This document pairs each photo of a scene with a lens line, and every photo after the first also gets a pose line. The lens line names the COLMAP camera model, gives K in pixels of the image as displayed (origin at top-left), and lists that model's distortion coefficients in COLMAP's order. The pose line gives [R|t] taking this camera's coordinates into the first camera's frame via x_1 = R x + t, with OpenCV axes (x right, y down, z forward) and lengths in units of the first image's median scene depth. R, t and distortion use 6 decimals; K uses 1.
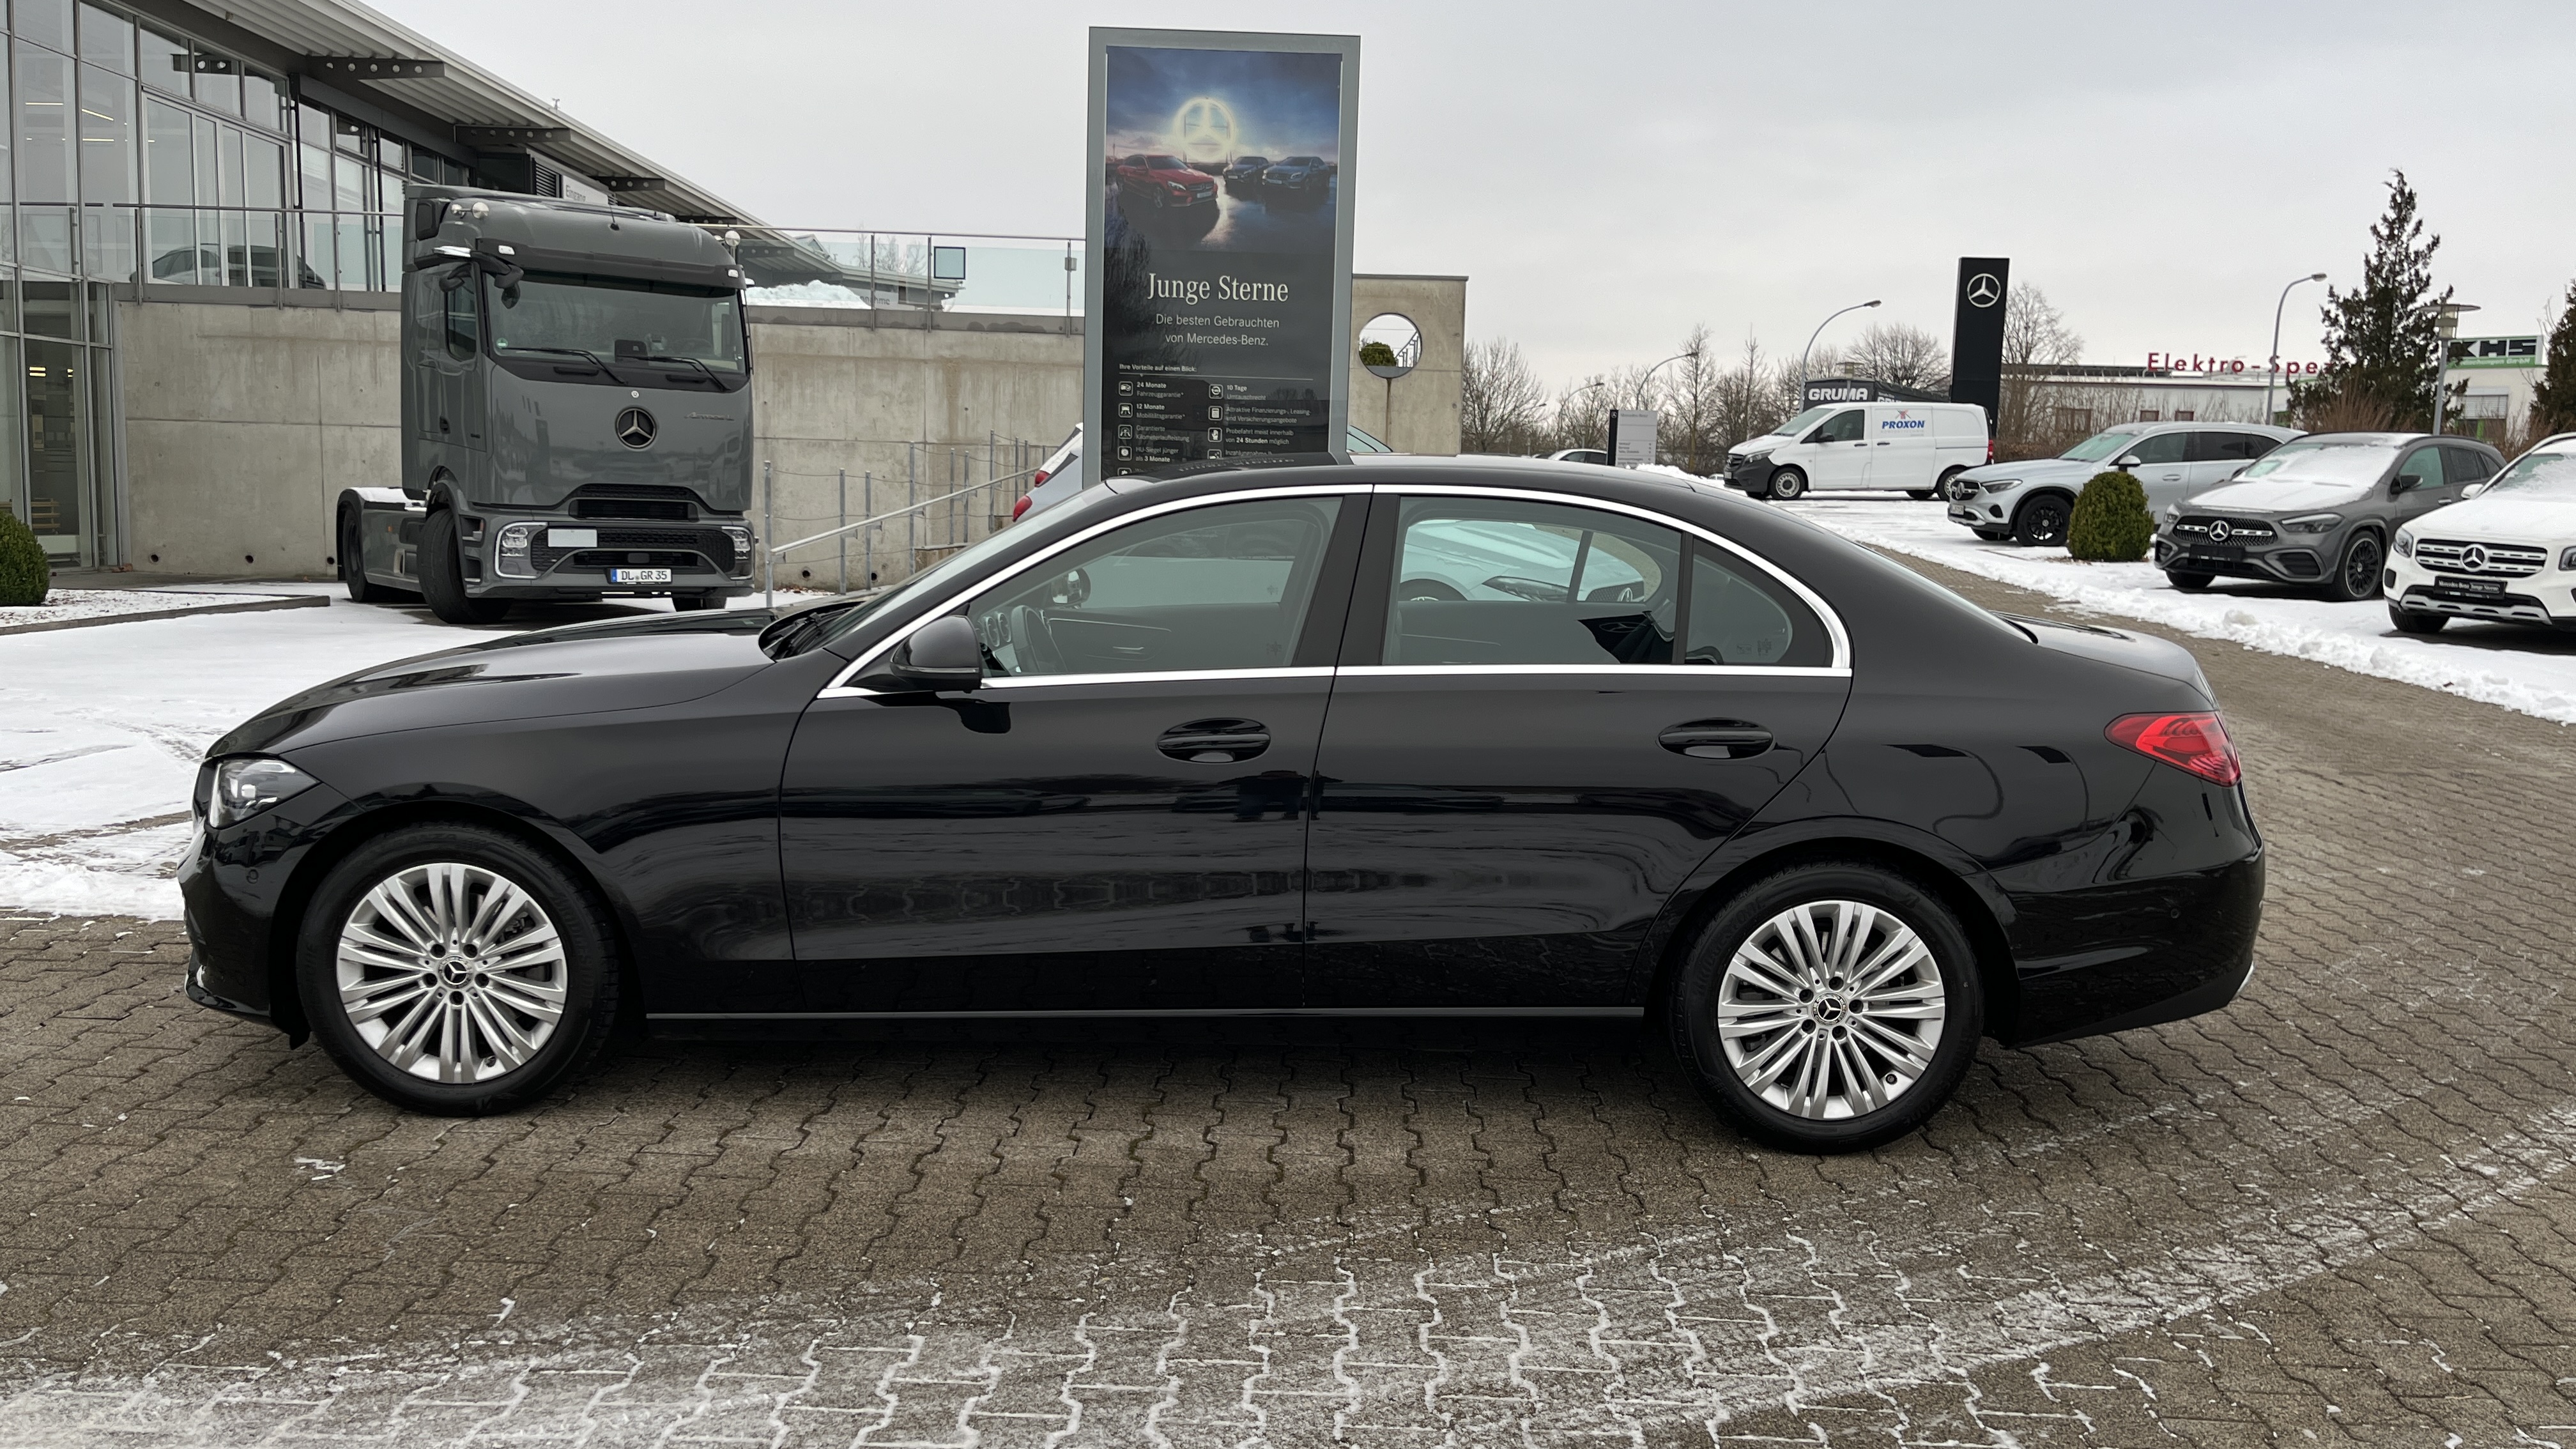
lens RADIAL K [[1937.3, 0, 1271.0], [0, 1937.3, 751.5], [0, 0, 1]] dist [0.067057, -0.077974]
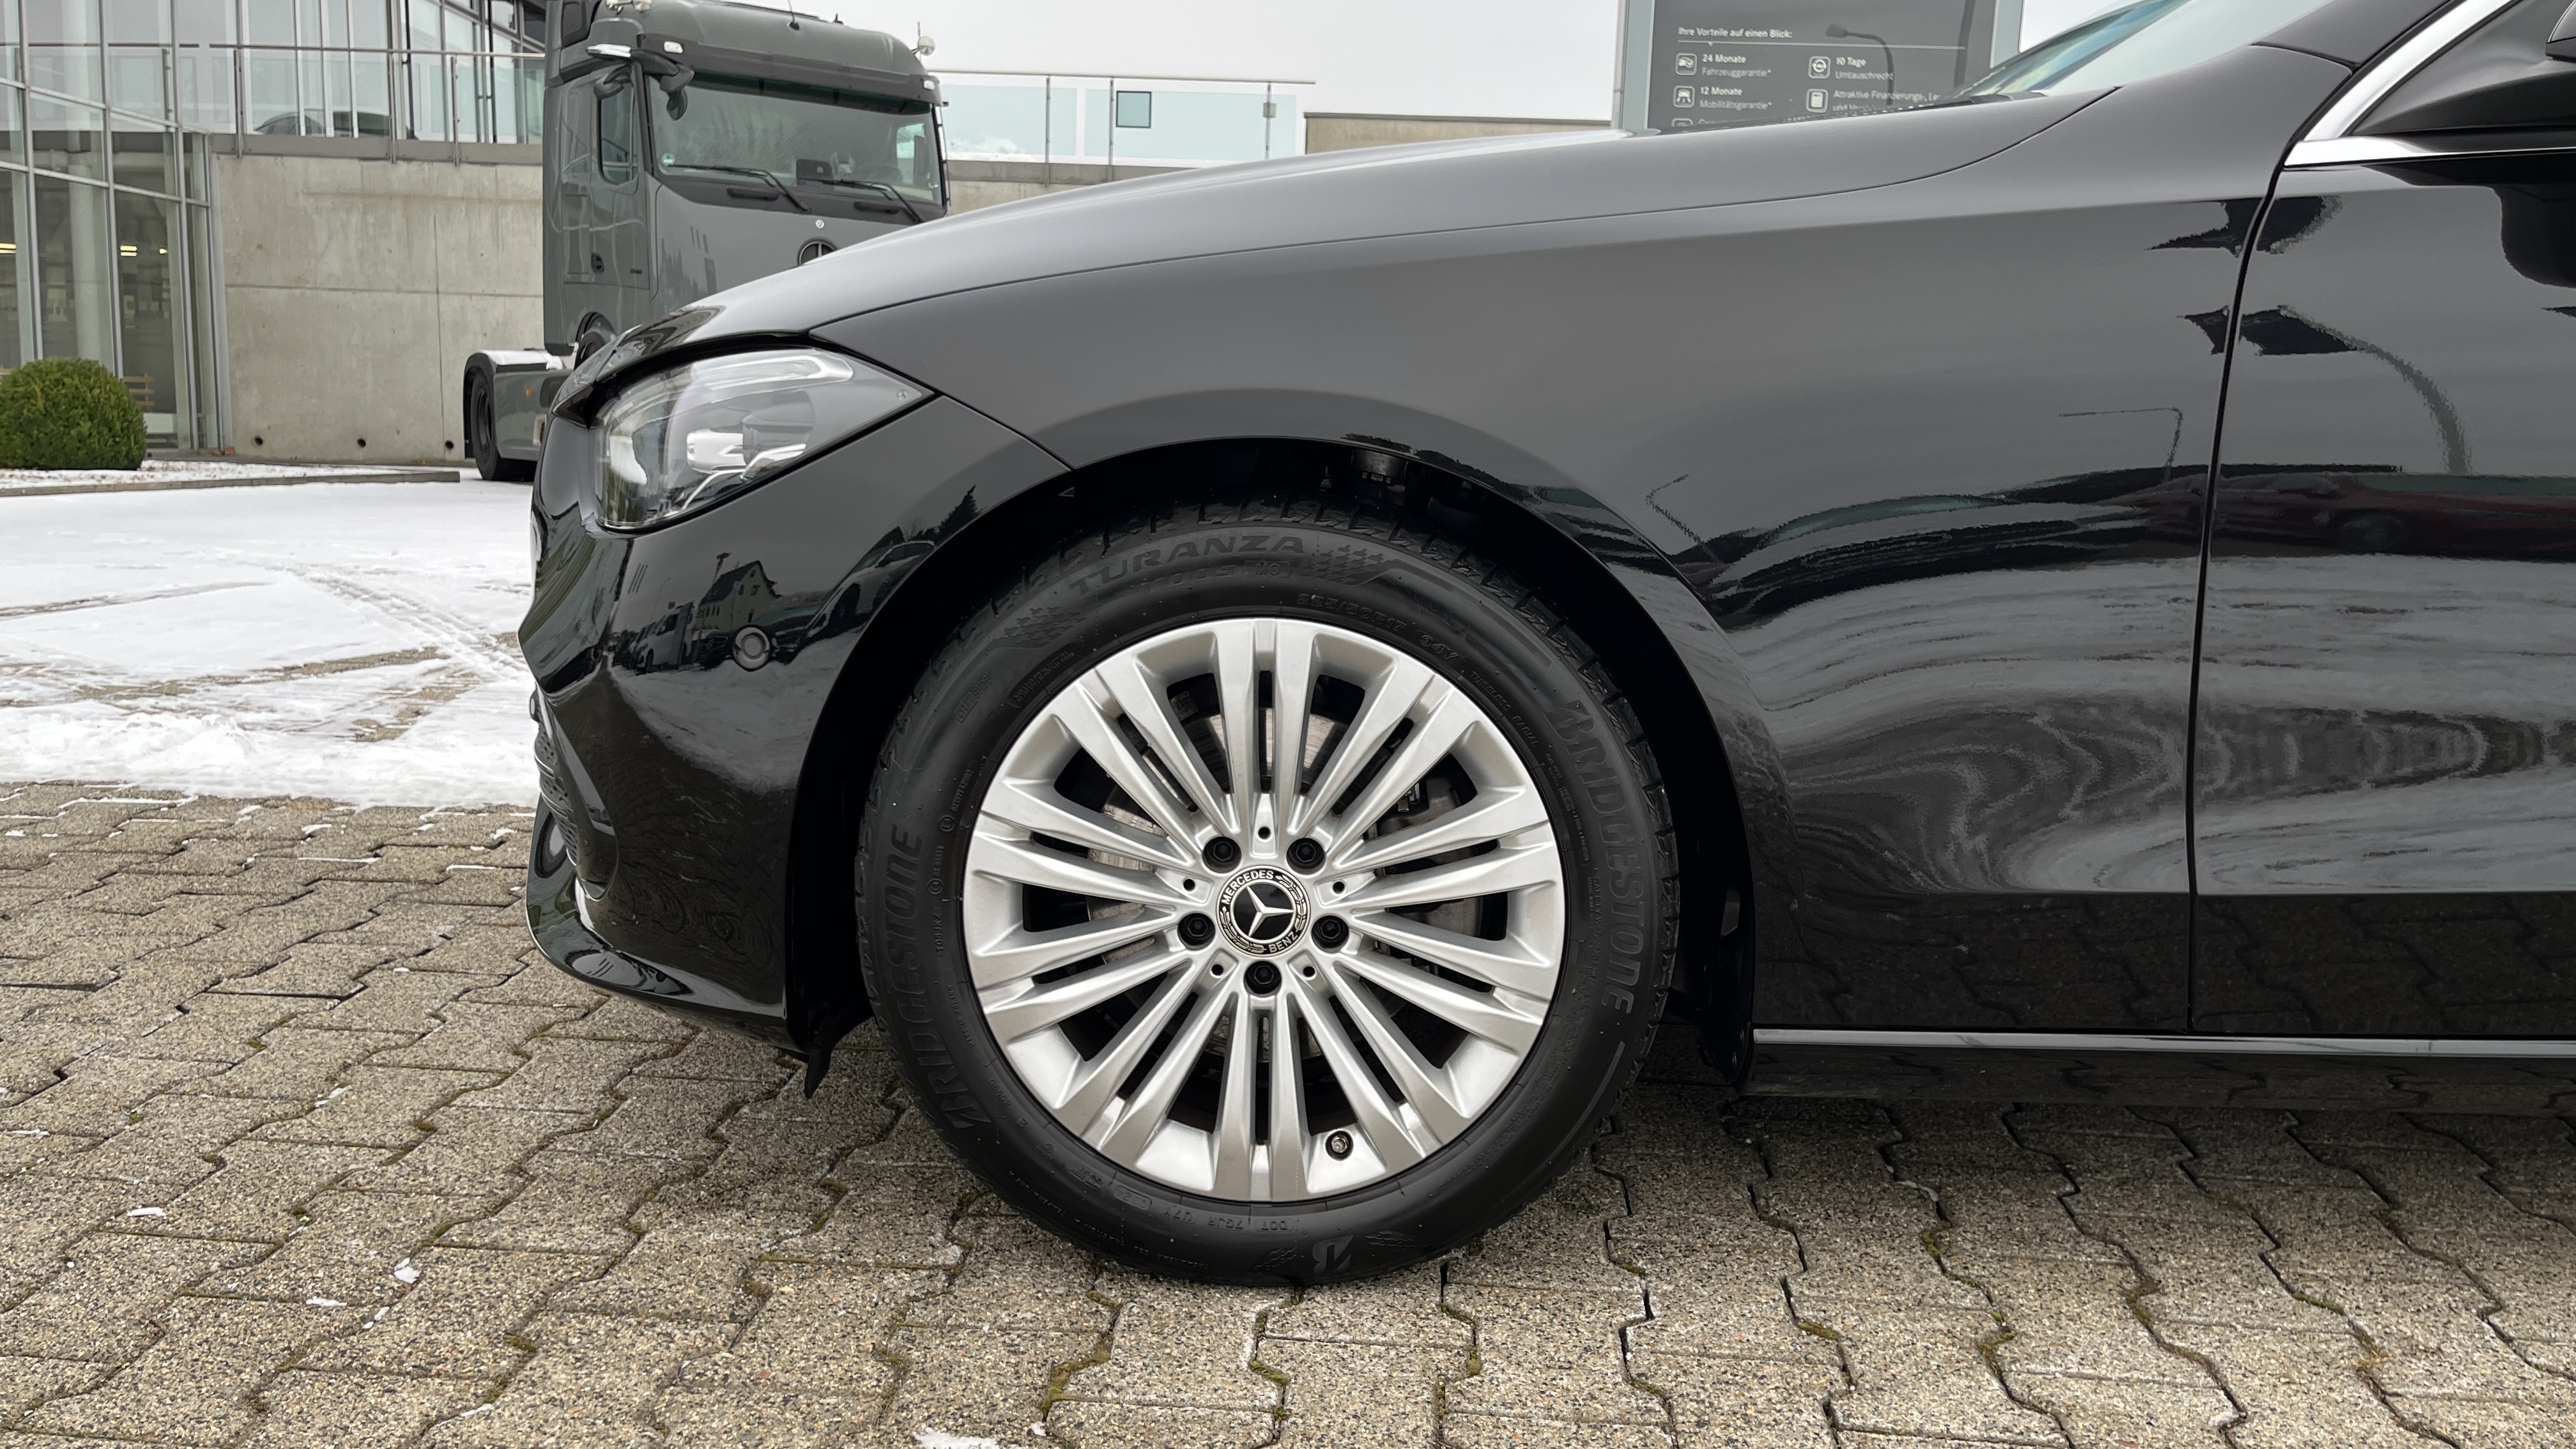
lens RADIAL K [[1937.3, 0, 1282.9], [0, 1937.3, 748.6], [0, 0, 1]] dist [0.067057, -0.077974]
pose [[0.999505, 0.009189, -0.030089, -0.394442], [-0.008228, 0.999457, 0.031907, 0.067612], [0.030366, -0.031644, 0.999038, 0.611878]]
